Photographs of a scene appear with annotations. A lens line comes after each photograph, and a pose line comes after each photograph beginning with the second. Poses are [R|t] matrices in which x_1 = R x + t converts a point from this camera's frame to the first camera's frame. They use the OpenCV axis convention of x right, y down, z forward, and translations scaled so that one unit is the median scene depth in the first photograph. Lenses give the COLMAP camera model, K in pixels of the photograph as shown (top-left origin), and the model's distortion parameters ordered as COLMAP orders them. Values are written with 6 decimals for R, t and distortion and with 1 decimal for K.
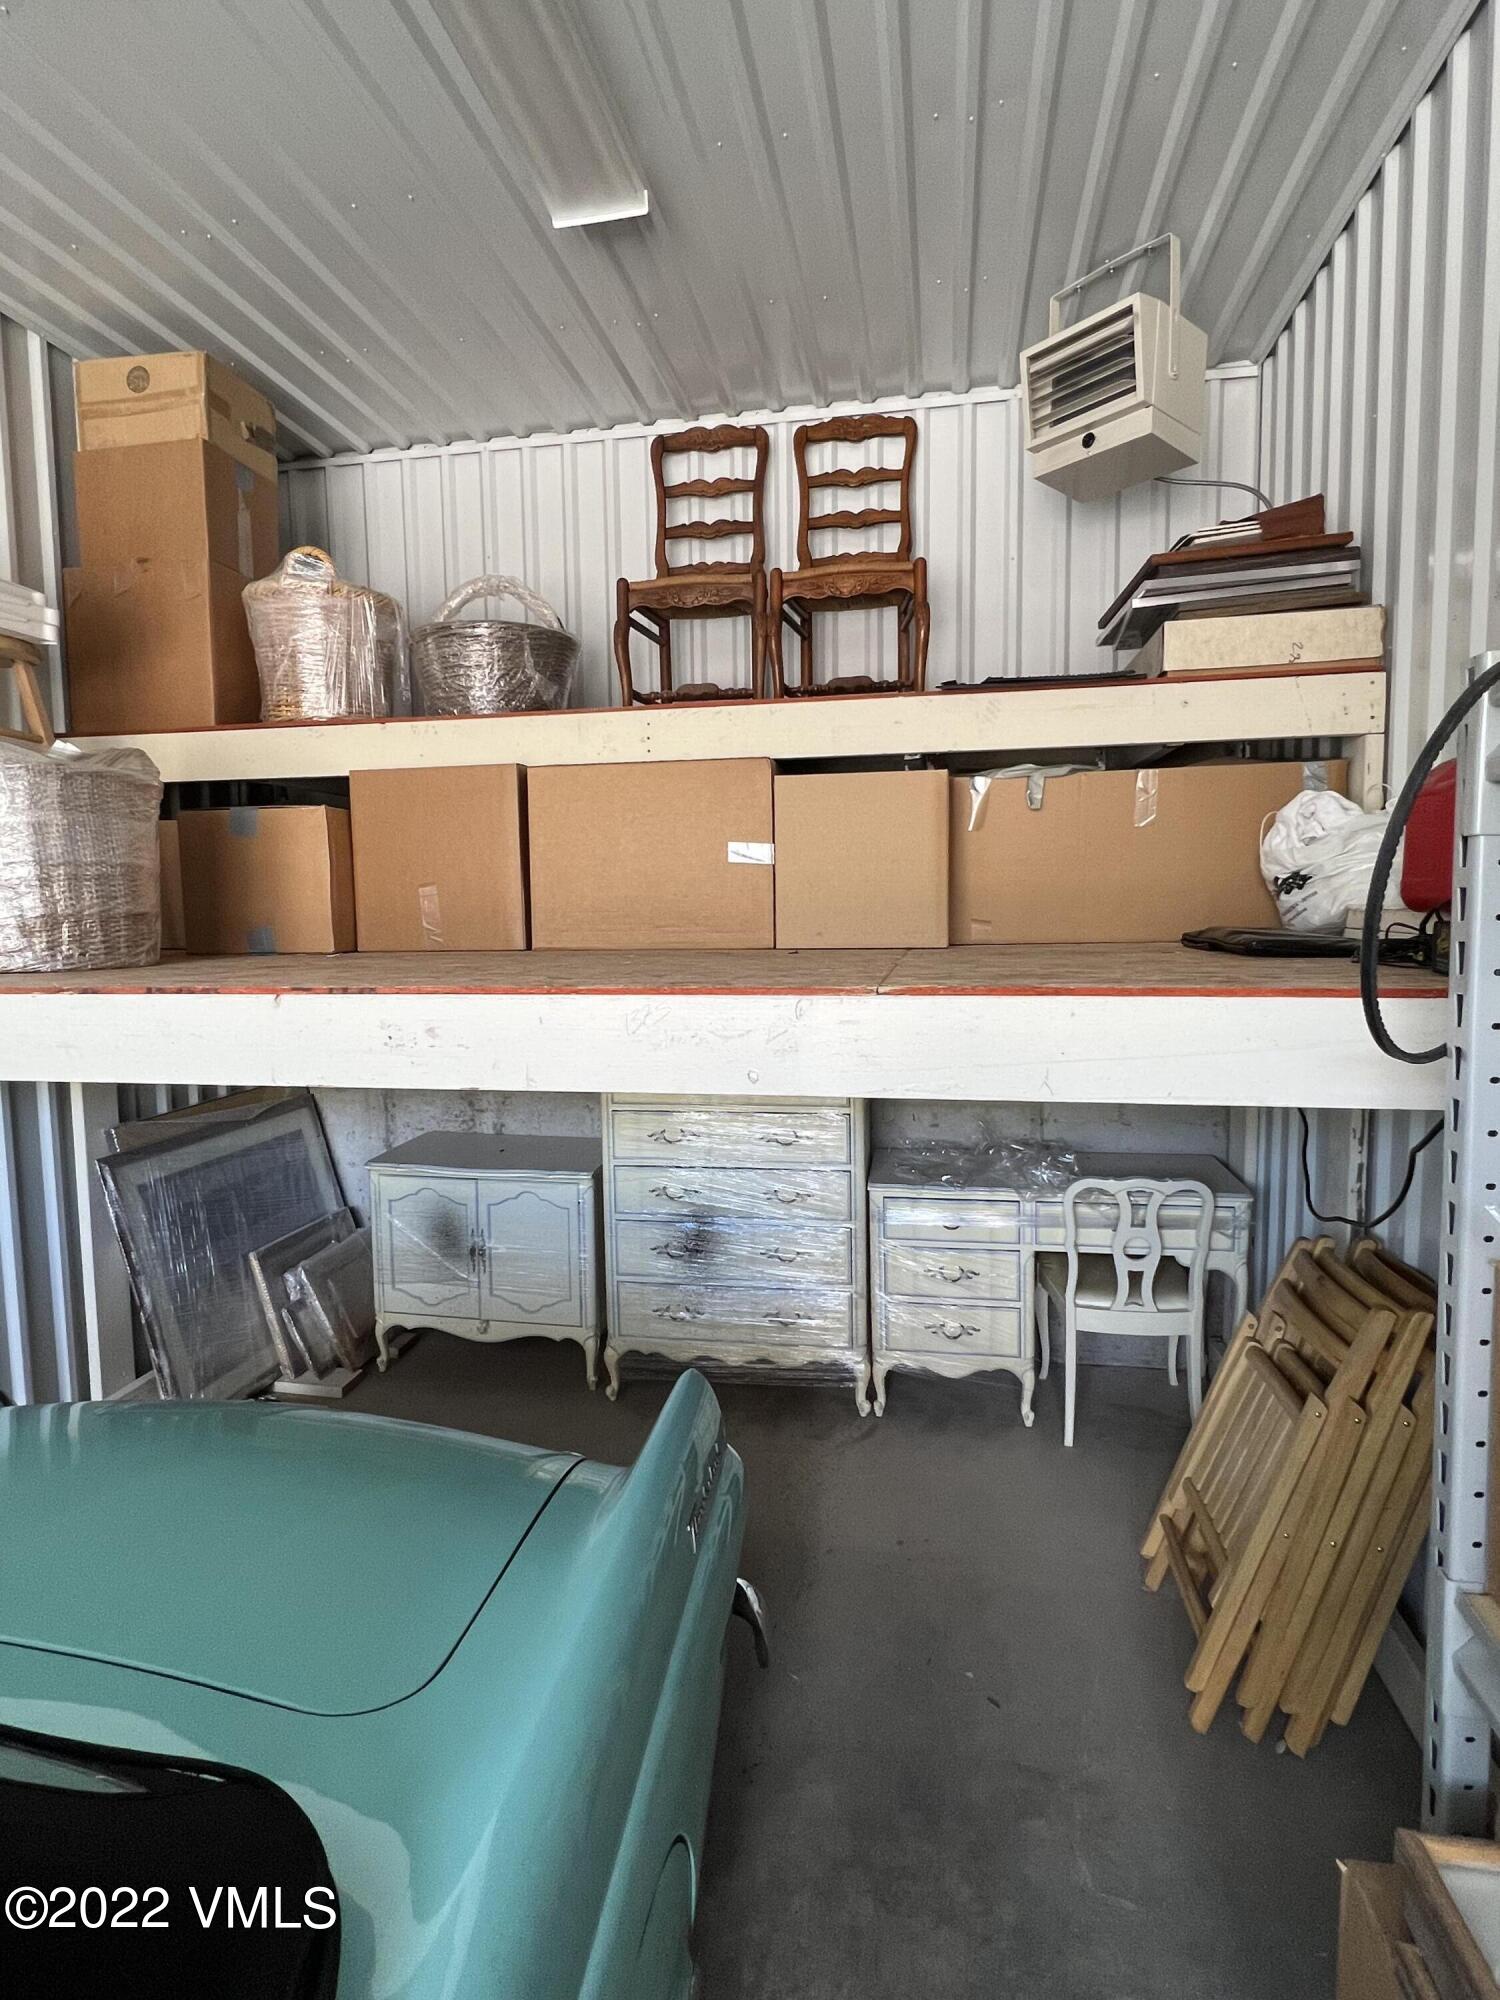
lens RADIAL K [[1053.7, 0, 742.5], [0, 1053.7, 997.1], [0, 0, 1]] dist [-0.001632, 0.001075]
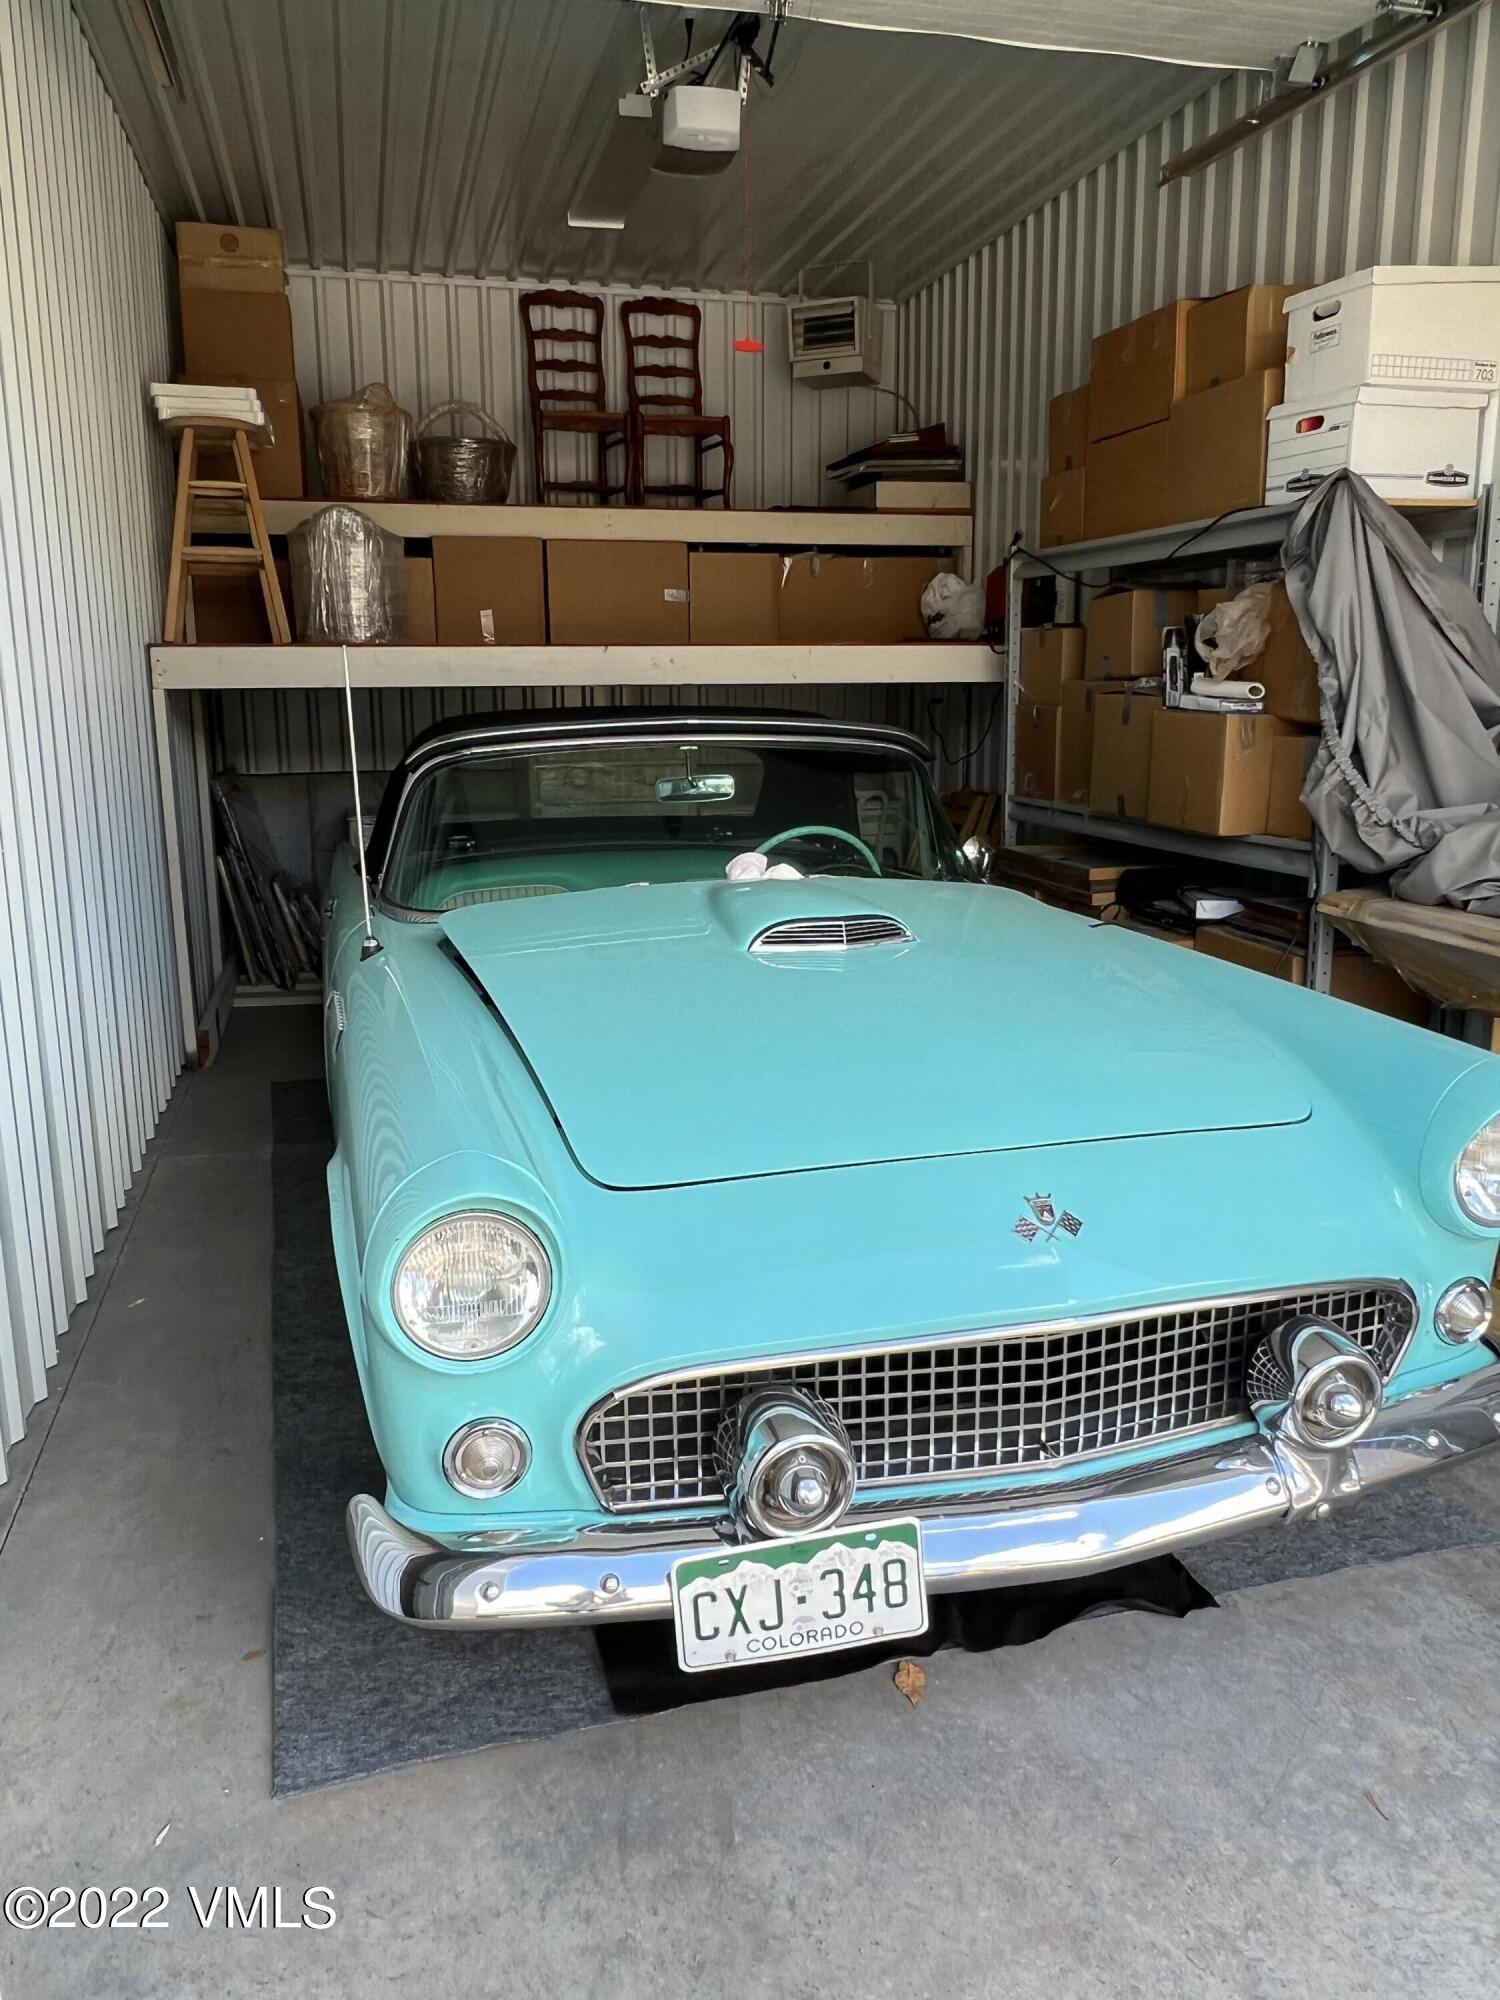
lens RADIAL K [[1454.6, 0, 736.6], [0, 1454.6, 1003.1], [0, 0, 1]] dist [0.013795, 0.003192]
pose [[0.908007, -0.083491, 0.410552, -0.852276], [0.032911, 0.991128, 0.128770, 0.206603], [-0.417661, -0.103412, 0.902699, -1.193659]]
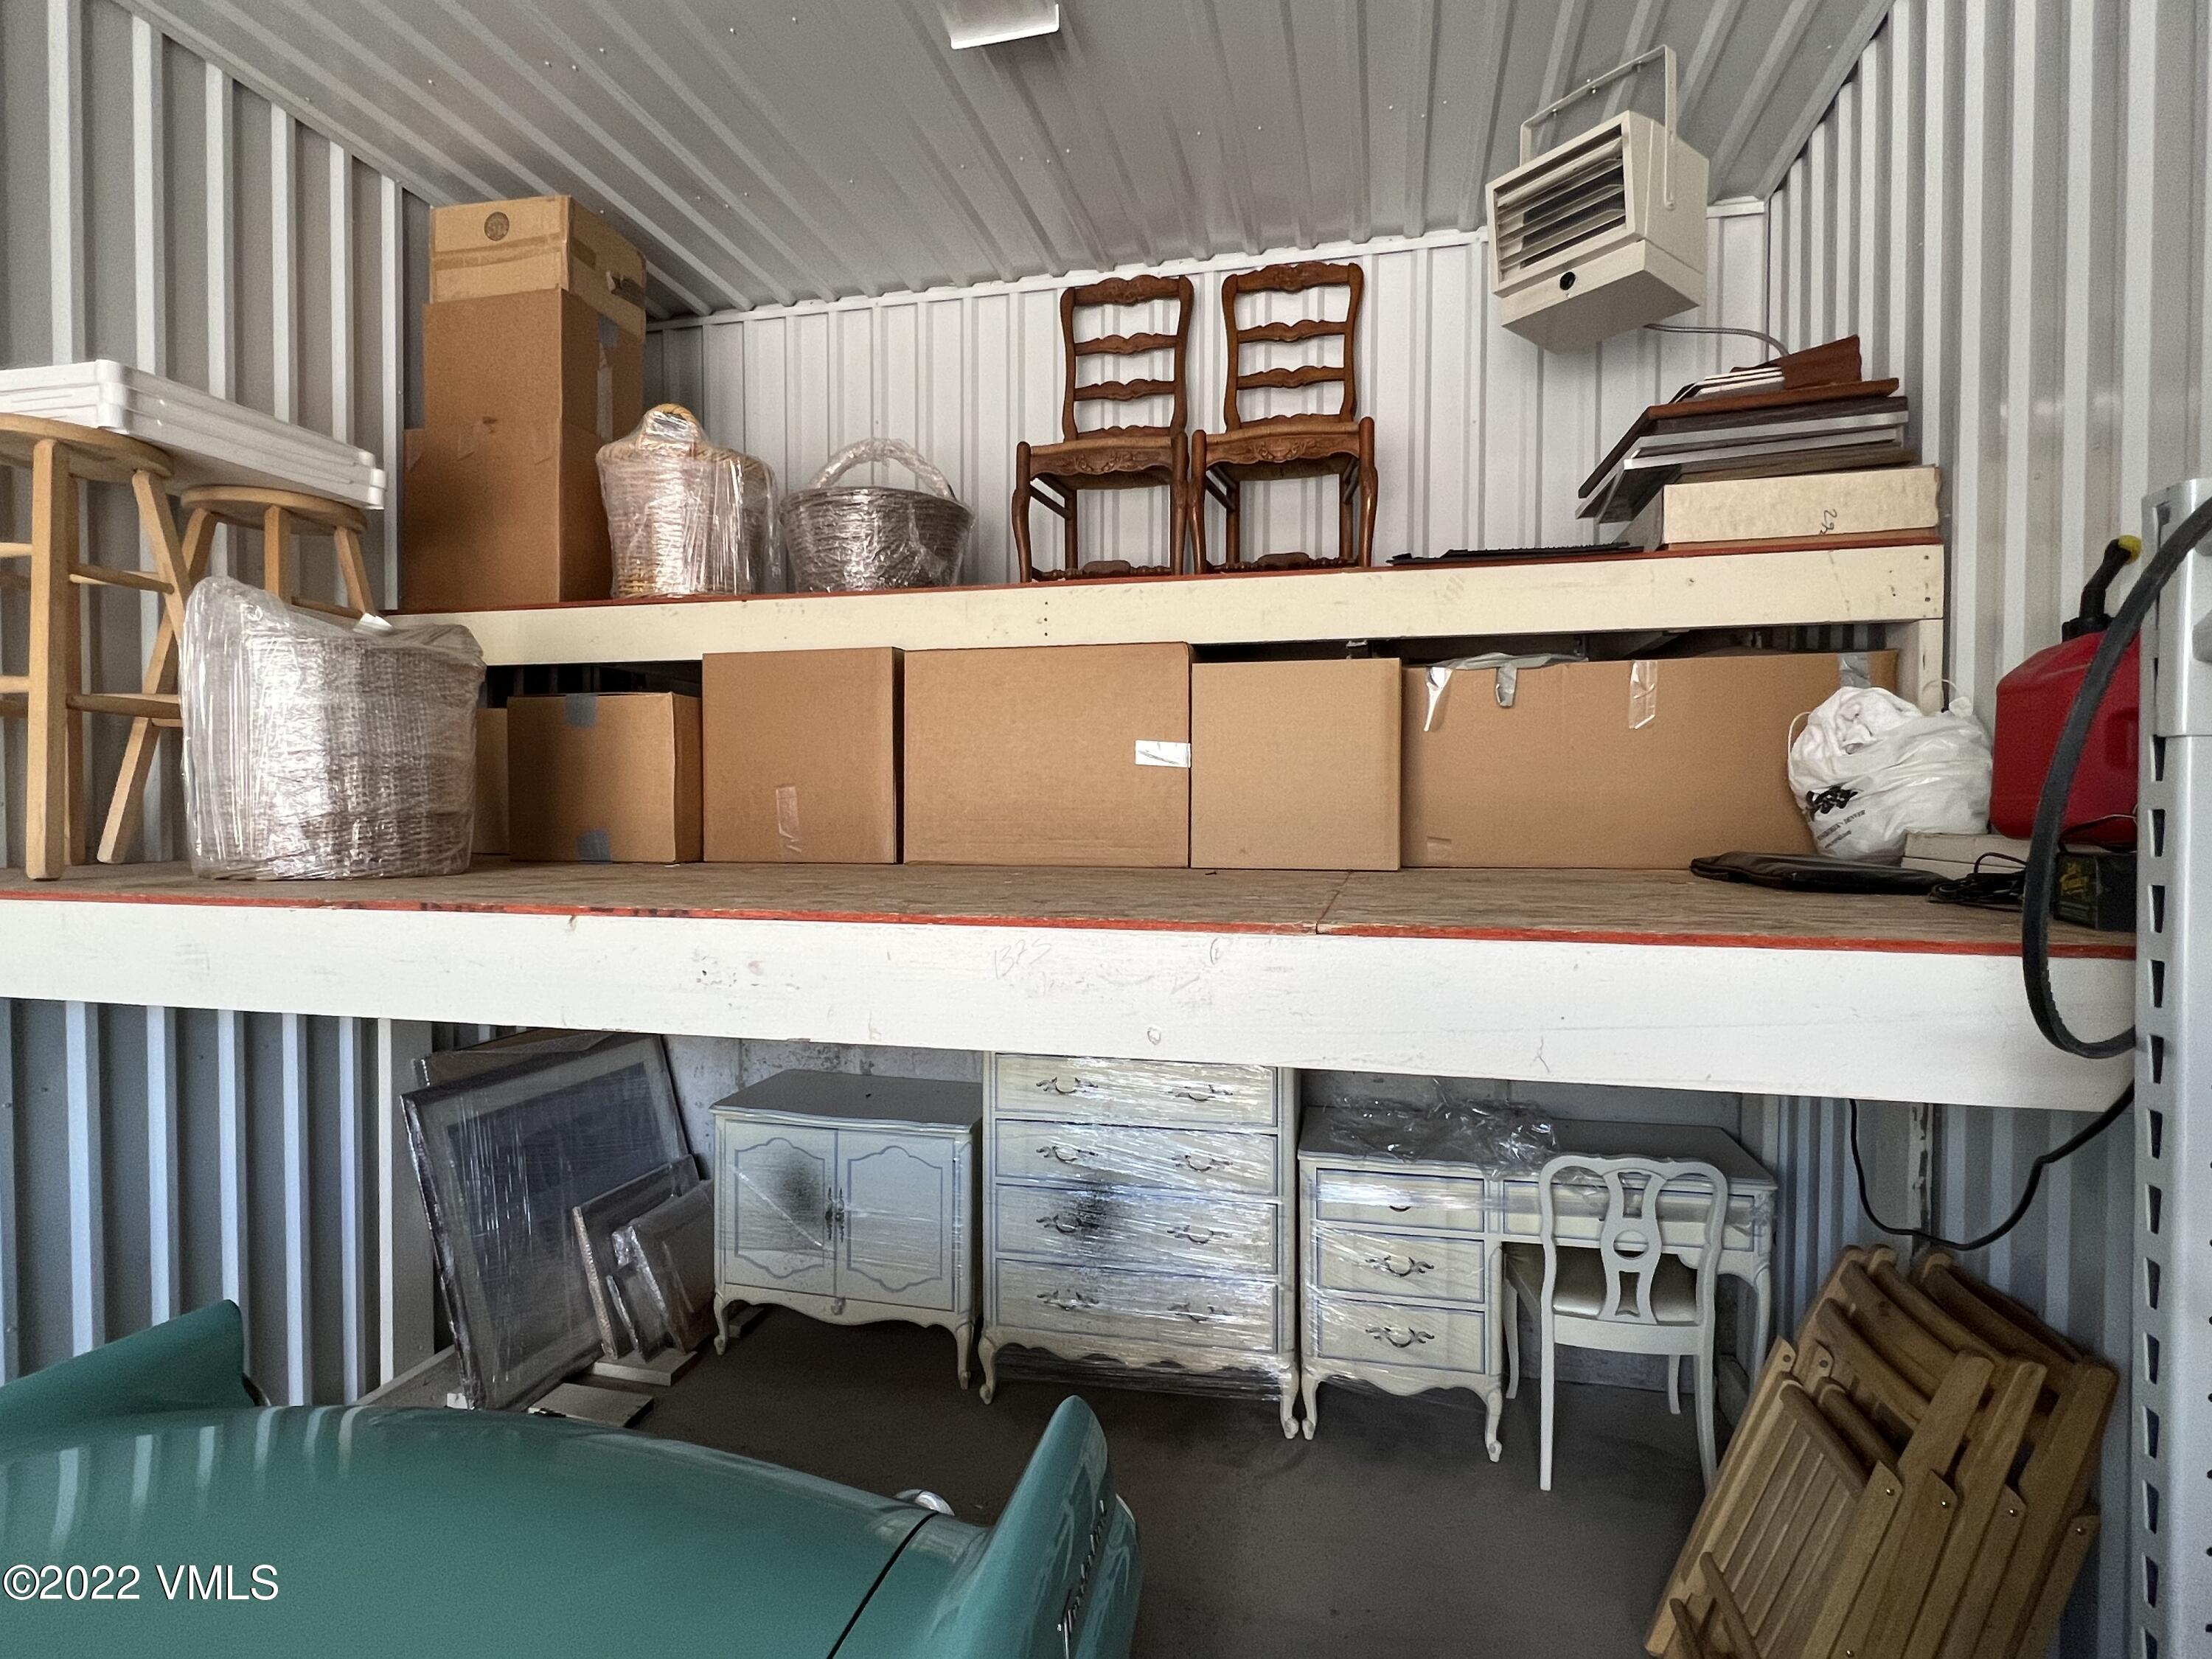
lens RADIAL K [[1165.4, 0, 1096.3], [0, 1165.4, 838.4], [0, 0, 1]] dist [-0.001632, 0.001075]
pose [[0.998390, 0.018055, -0.053779, 0.005132], [-0.021574, 0.997614, -0.065584, -0.005880], [0.052467, 0.066639, 0.996397, 0.062309]]
